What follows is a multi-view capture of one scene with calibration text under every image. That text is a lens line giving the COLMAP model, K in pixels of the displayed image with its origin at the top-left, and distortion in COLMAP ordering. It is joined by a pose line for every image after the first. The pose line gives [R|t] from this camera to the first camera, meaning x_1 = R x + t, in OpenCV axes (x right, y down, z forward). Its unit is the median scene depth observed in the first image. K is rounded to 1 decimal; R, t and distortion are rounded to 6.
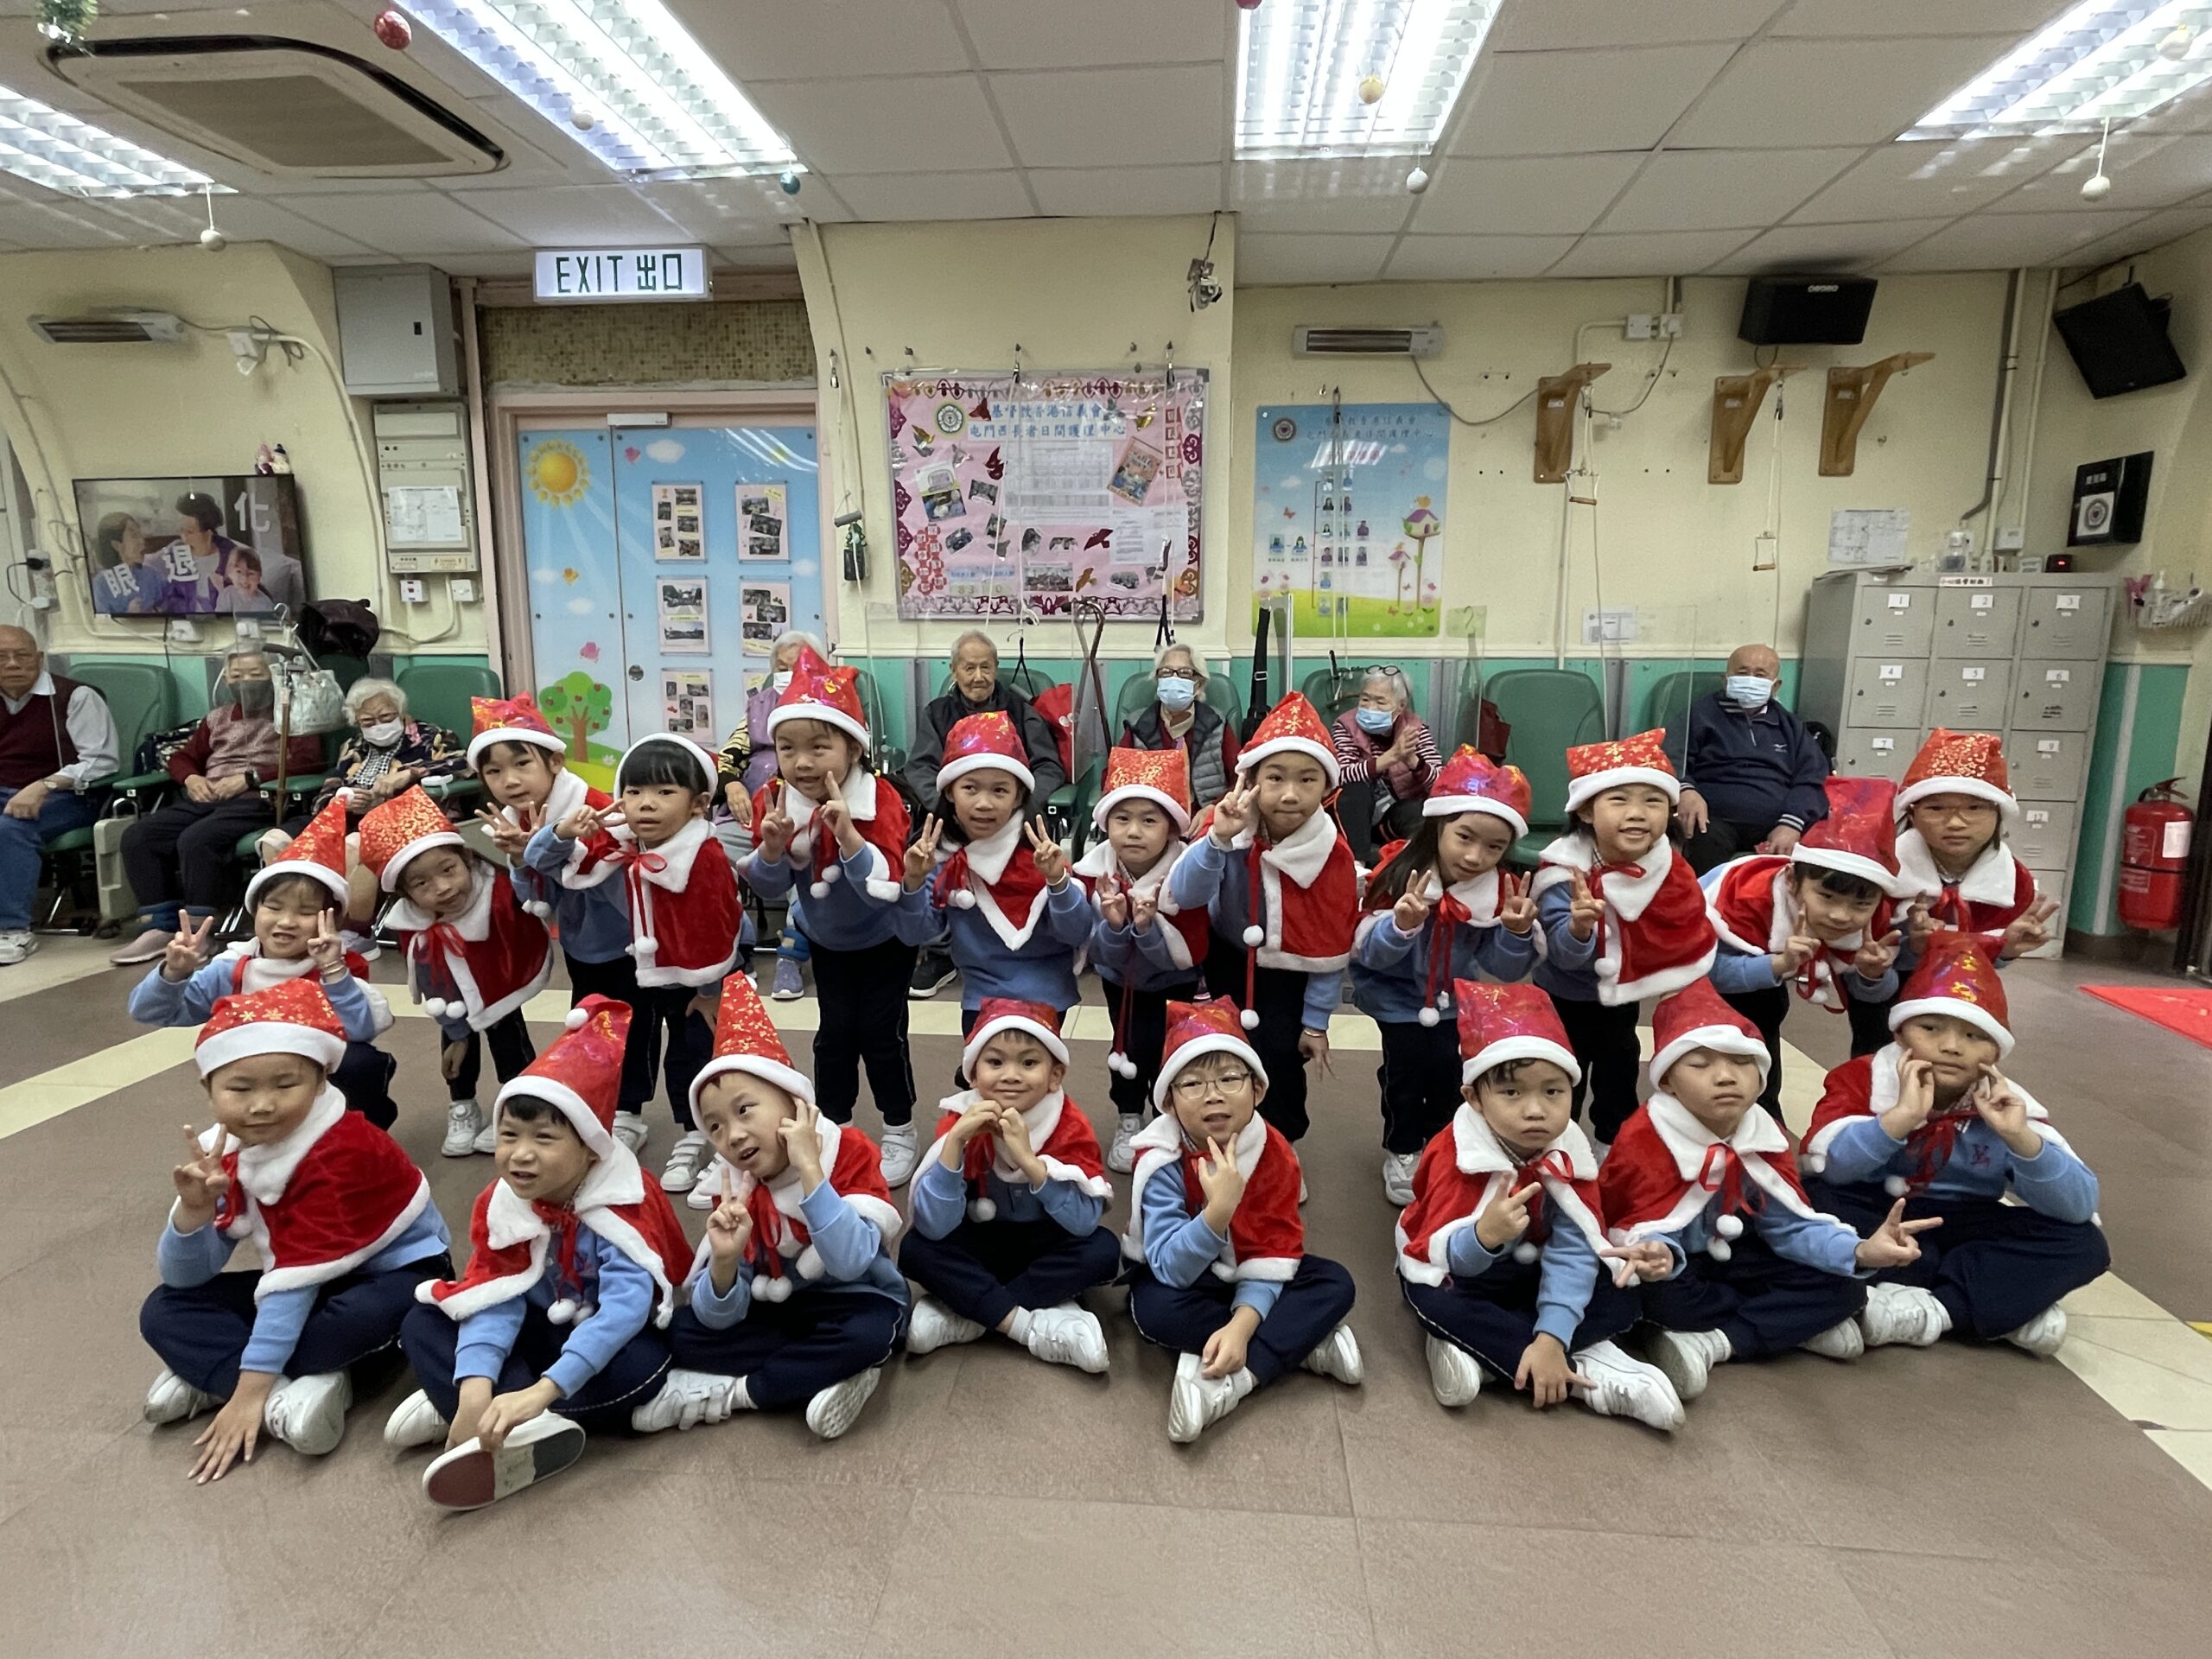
lens RADIAL K [[1159.8, 0, 1106.0], [0, 1159.8, 829.5], [0, 0, 1]] dist [-0.003026, 0.009766]
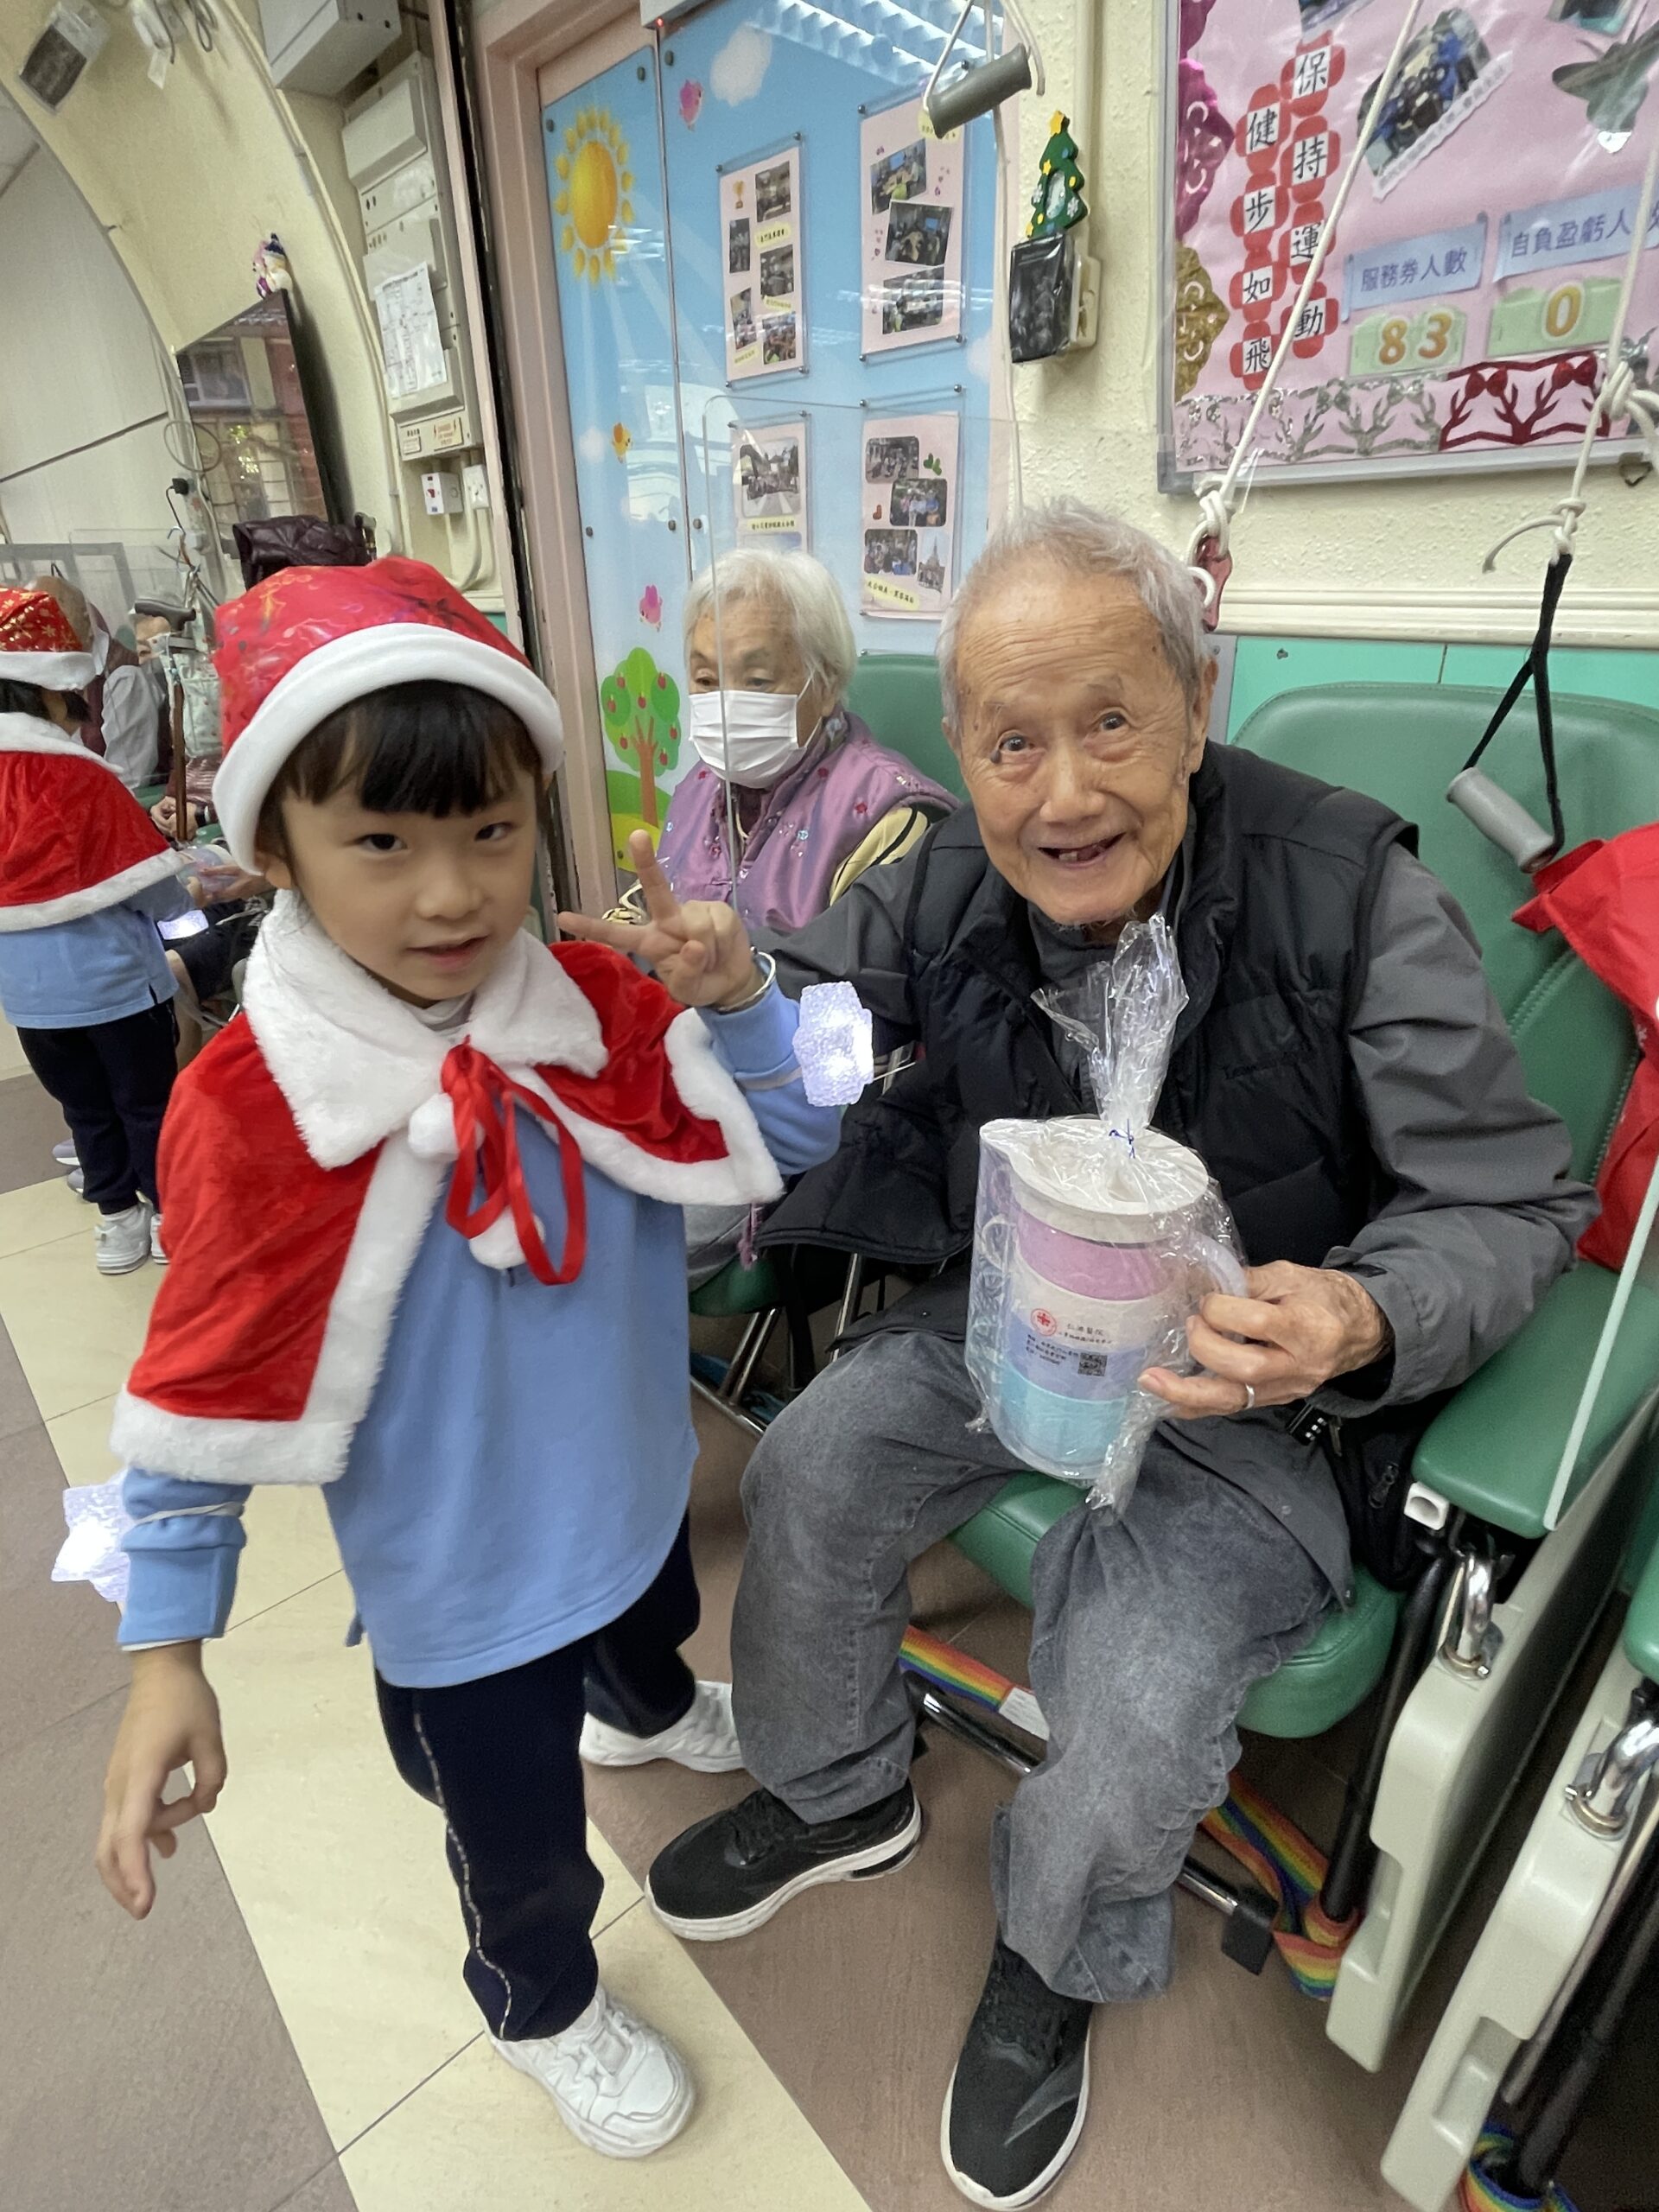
lens RADIAL K [[1159.8, 0, 829.5], [0, 1159.8, 1106.0], [0, 0, 1]] dist [-0.003026, 0.009766]
pose [[0.739440, 0.263349, -0.619577, -0.013895], [-0.088820, 0.950432, 0.297976, -0.107123], [0.667337, -0.165305, 0.726178, 0.665636]]
